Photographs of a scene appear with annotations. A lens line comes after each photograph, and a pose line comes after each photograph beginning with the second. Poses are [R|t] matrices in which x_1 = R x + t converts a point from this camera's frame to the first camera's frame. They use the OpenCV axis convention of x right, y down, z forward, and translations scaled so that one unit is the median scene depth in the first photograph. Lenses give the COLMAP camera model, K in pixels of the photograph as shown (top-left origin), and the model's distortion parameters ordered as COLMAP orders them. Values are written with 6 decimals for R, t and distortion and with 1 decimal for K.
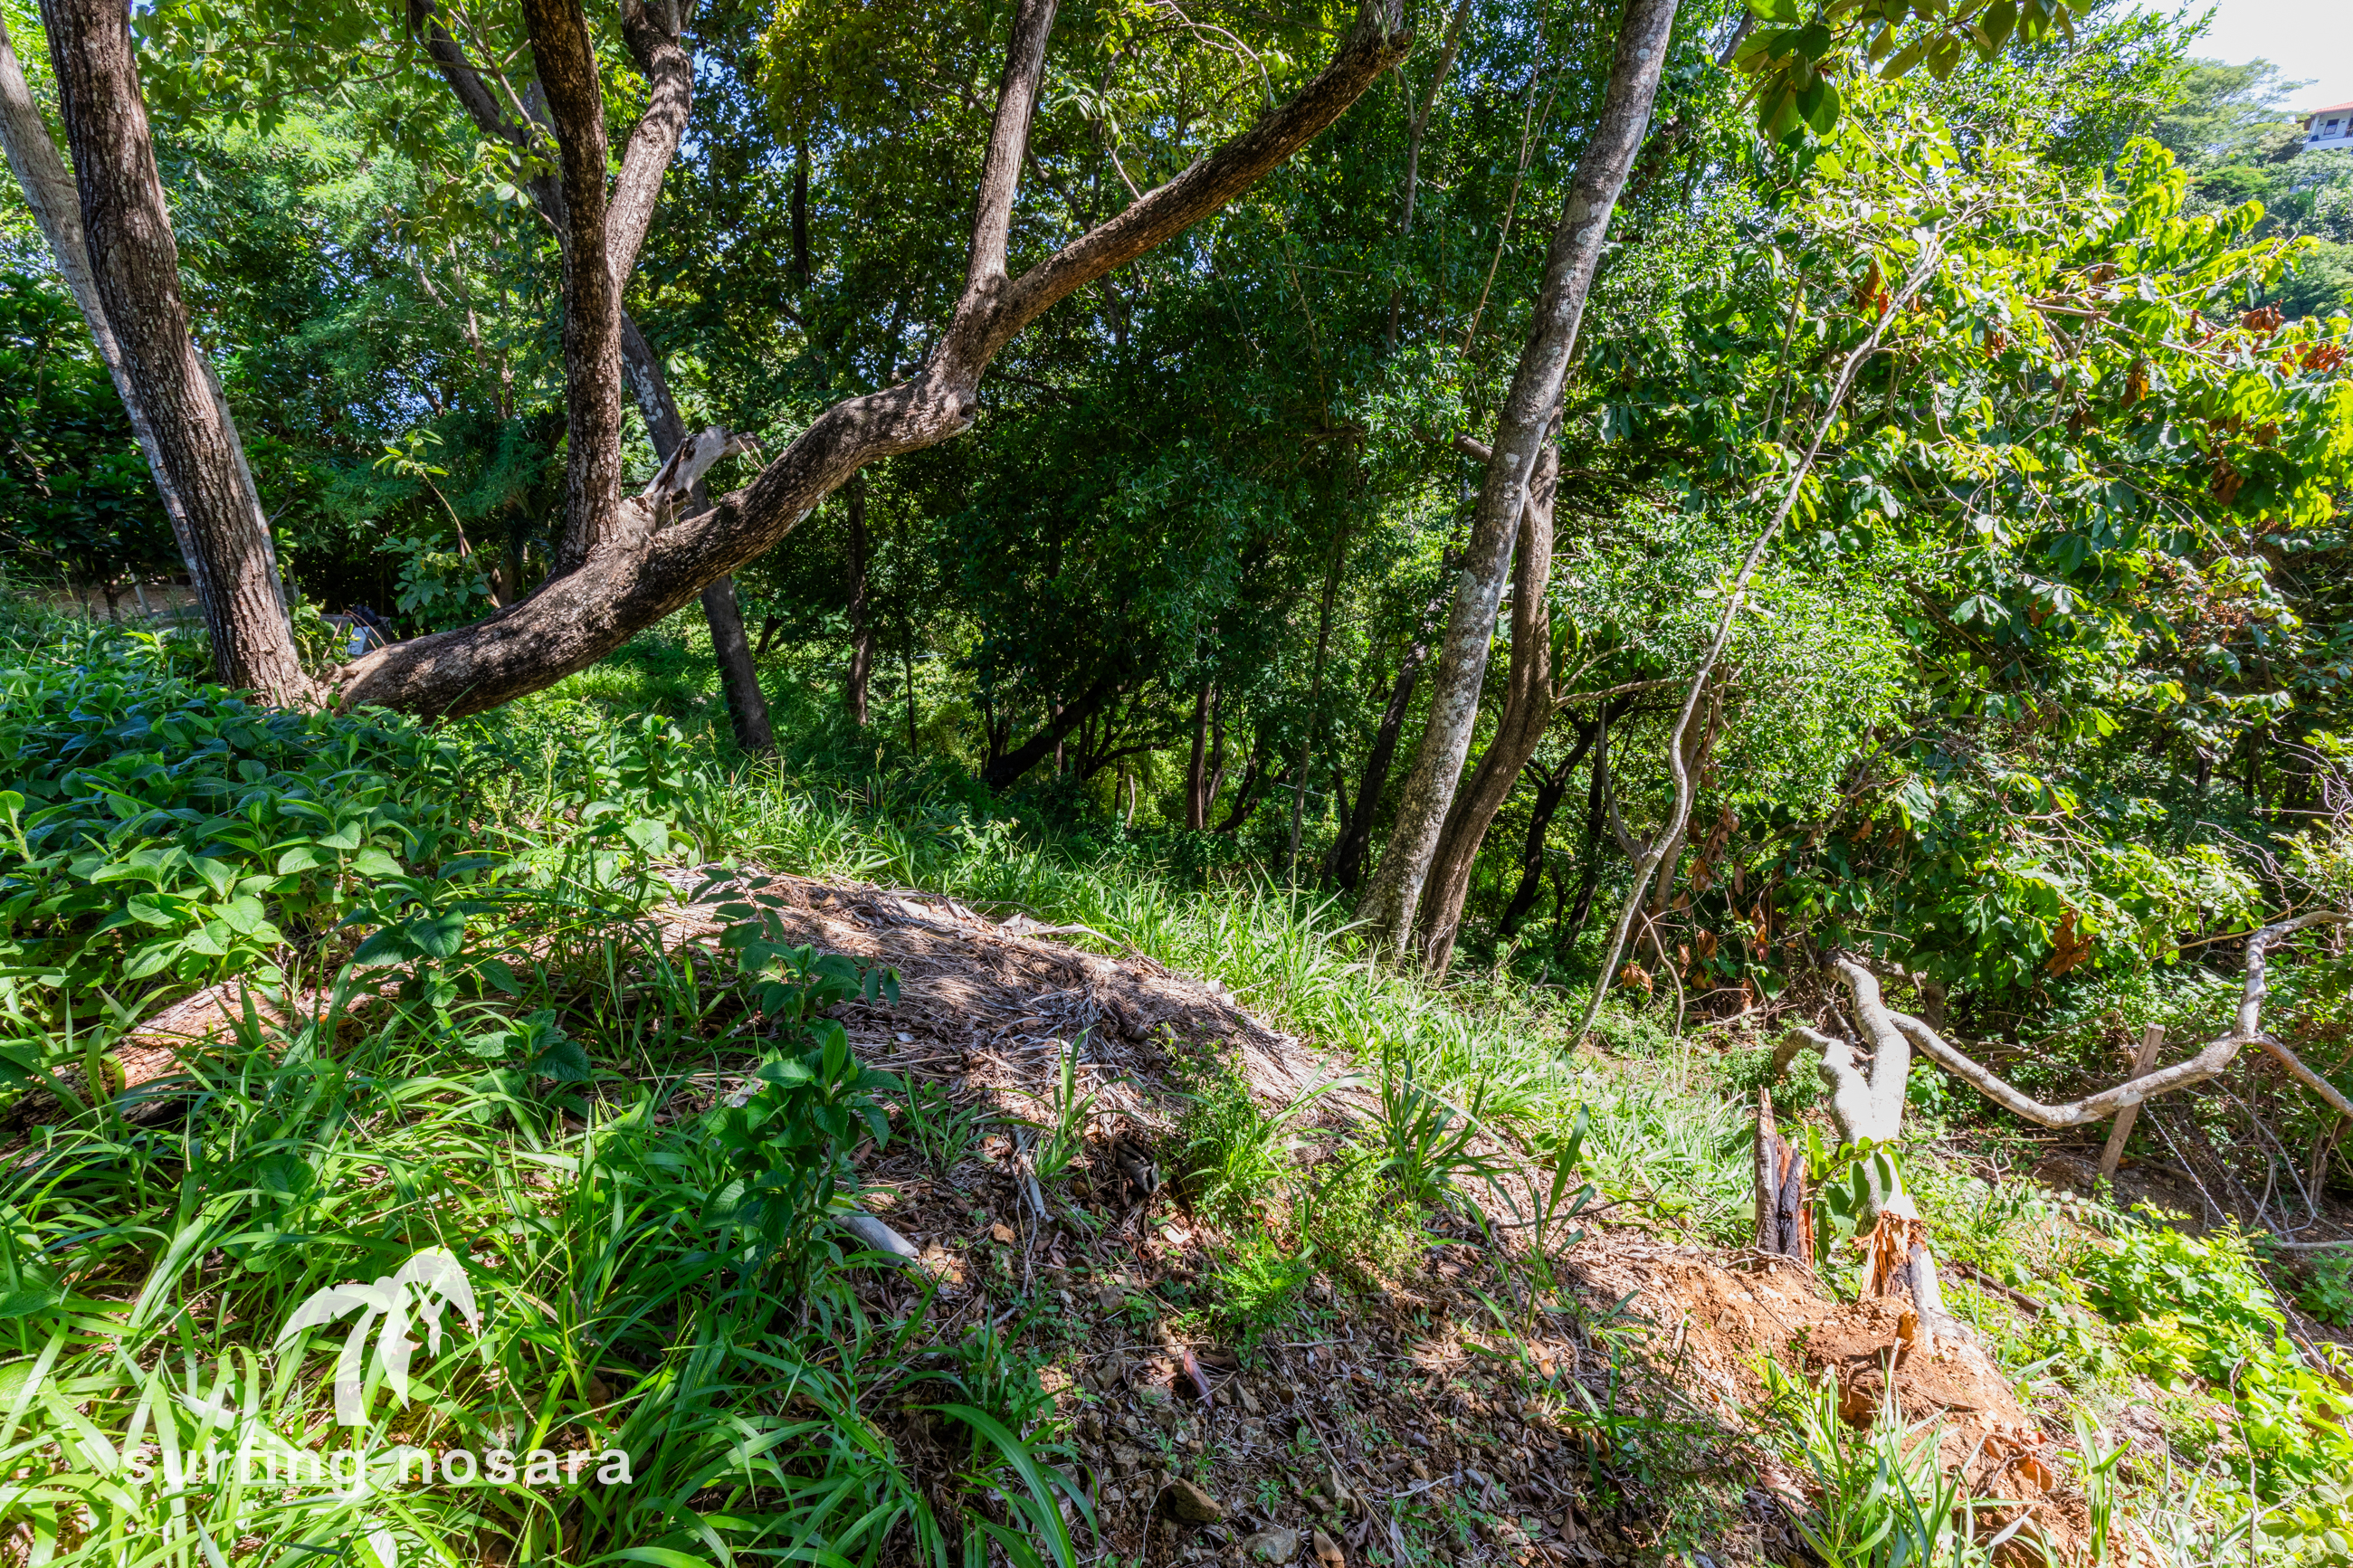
lens RADIAL K [[1060.7, 0, 1176.1], [0, 1060.7, 790.1], [0, 0, 1]] dist [0.006881, 0.001050]
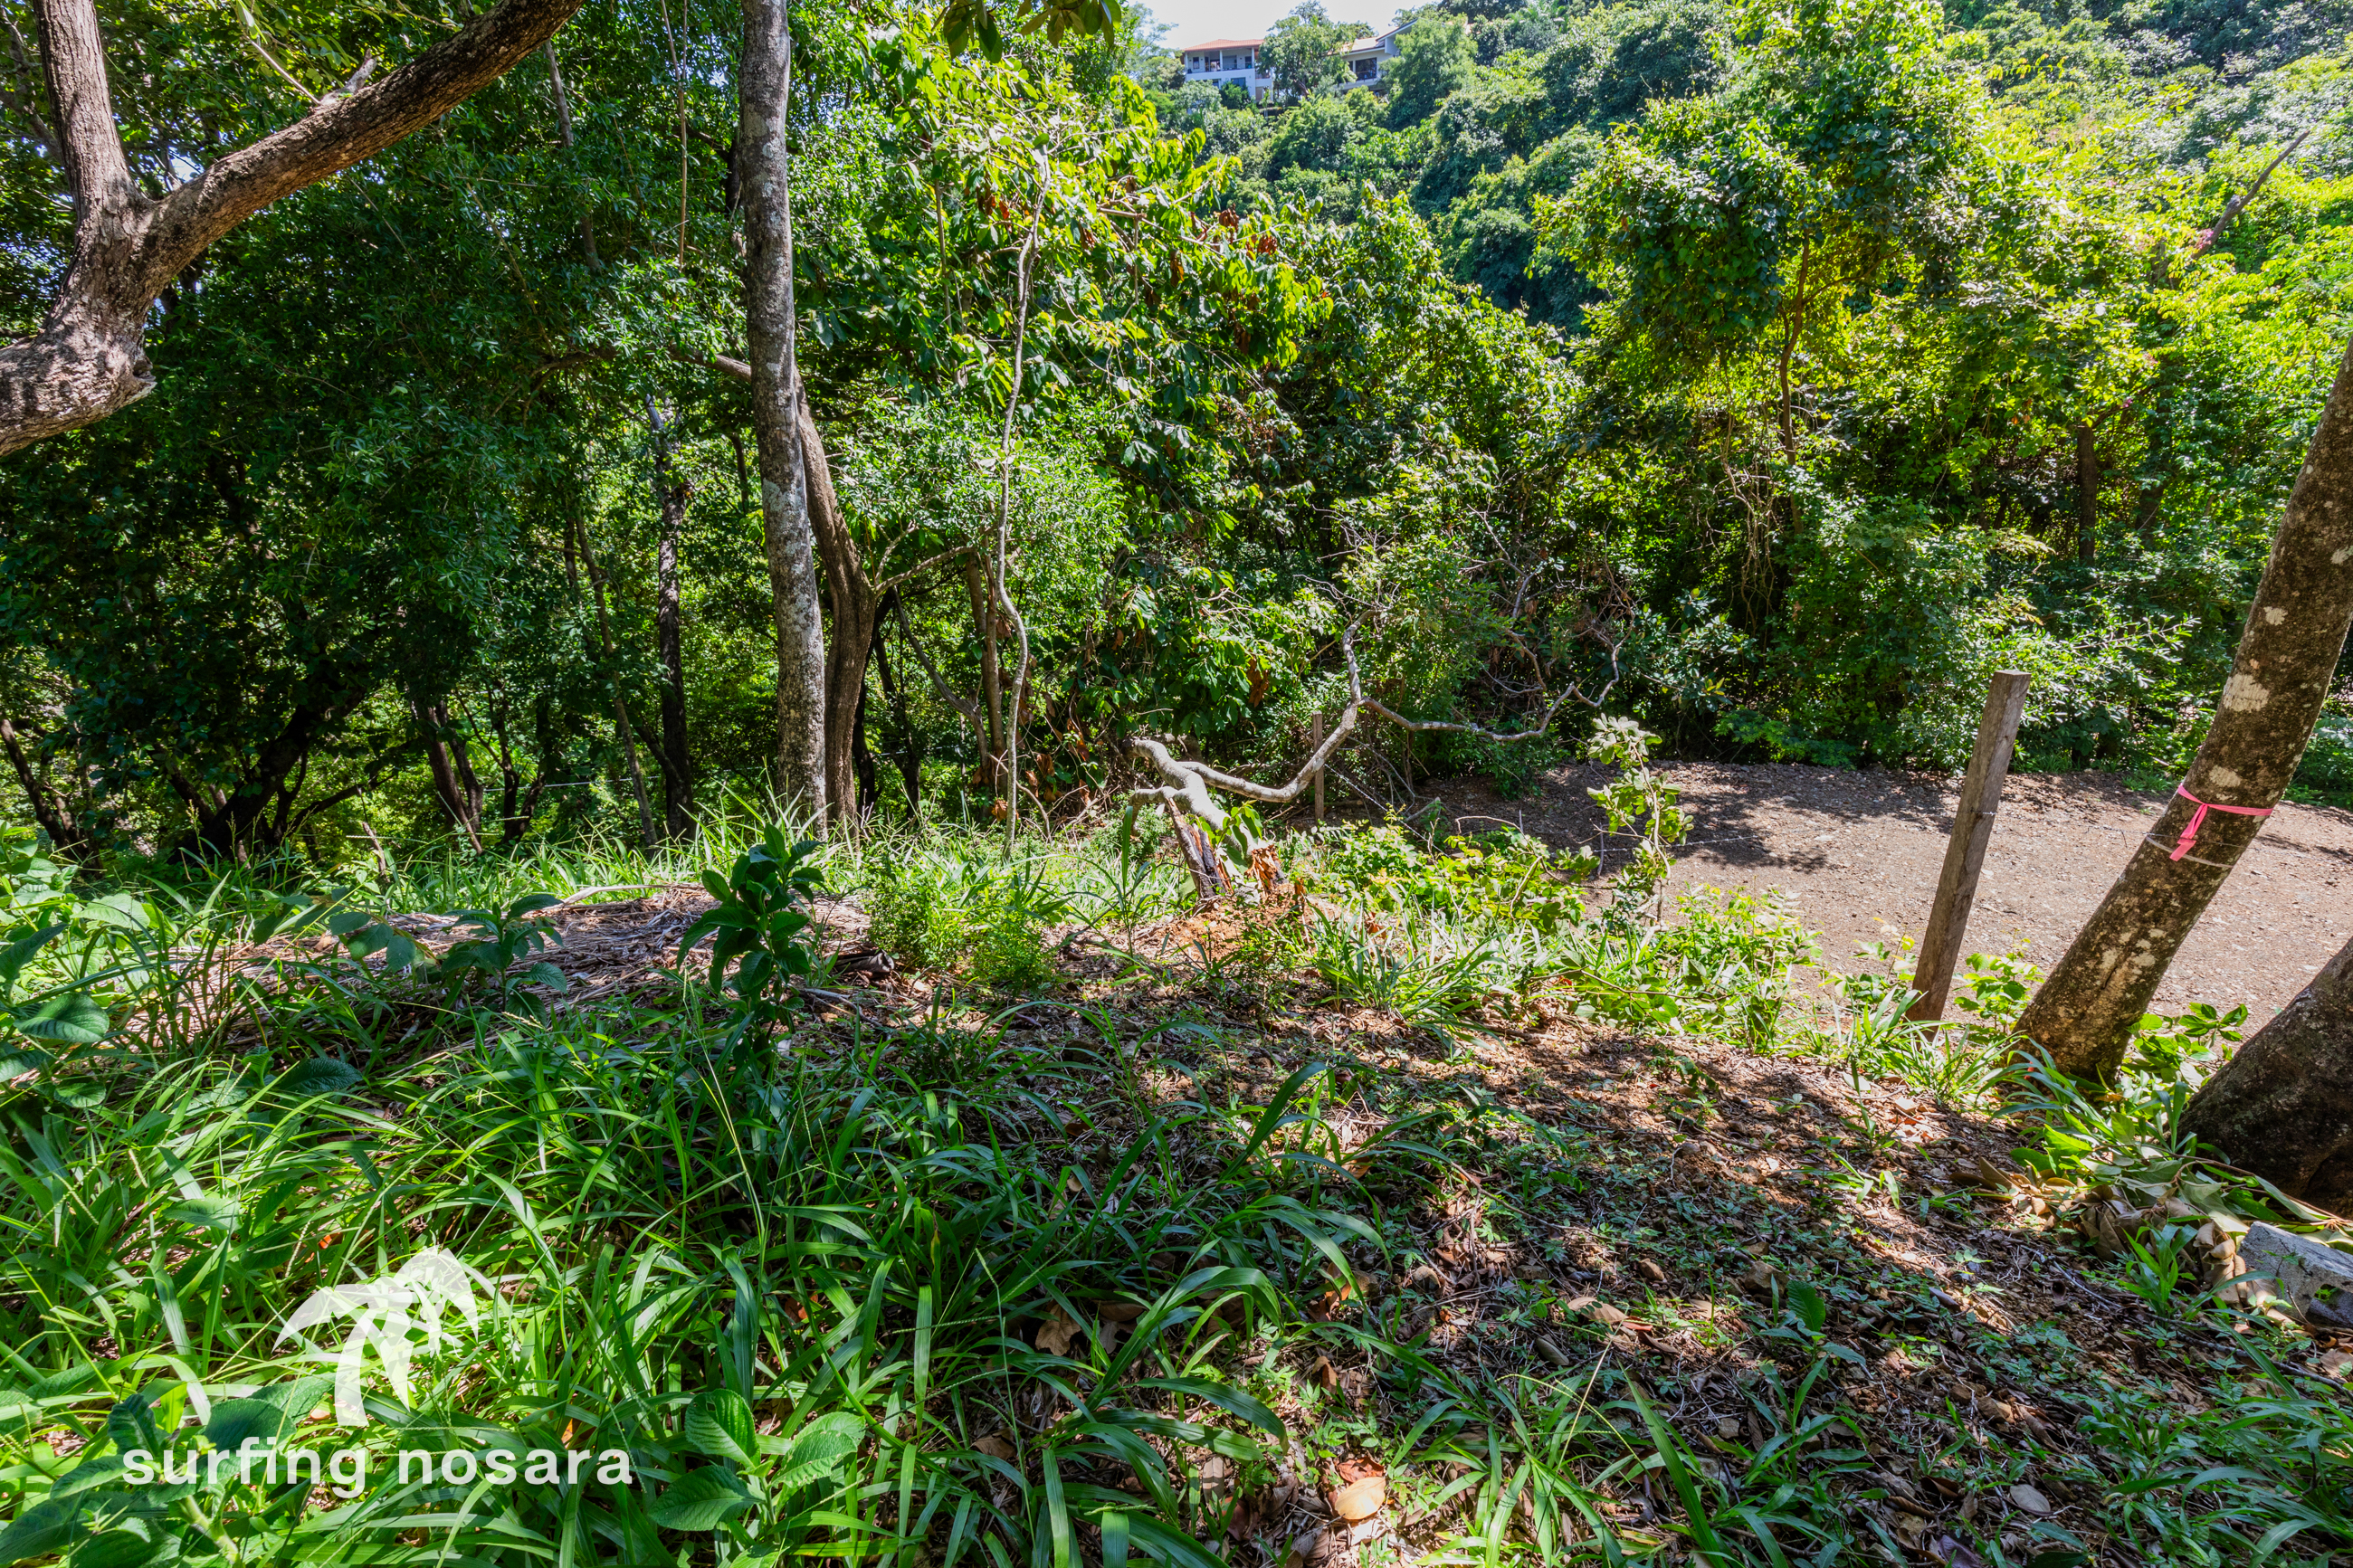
lens RADIAL K [[1060.7, 0, 1176.1], [0, 1060.7, 790.1], [0, 0, 1]] dist [0.006881, 0.001050]
pose [[0.746703, -0.331685, 0.576558, -0.095890], [0.288581, 0.942517, 0.168473, 0.014943], [-0.599295, 0.040585, 0.799499, -0.047804]]
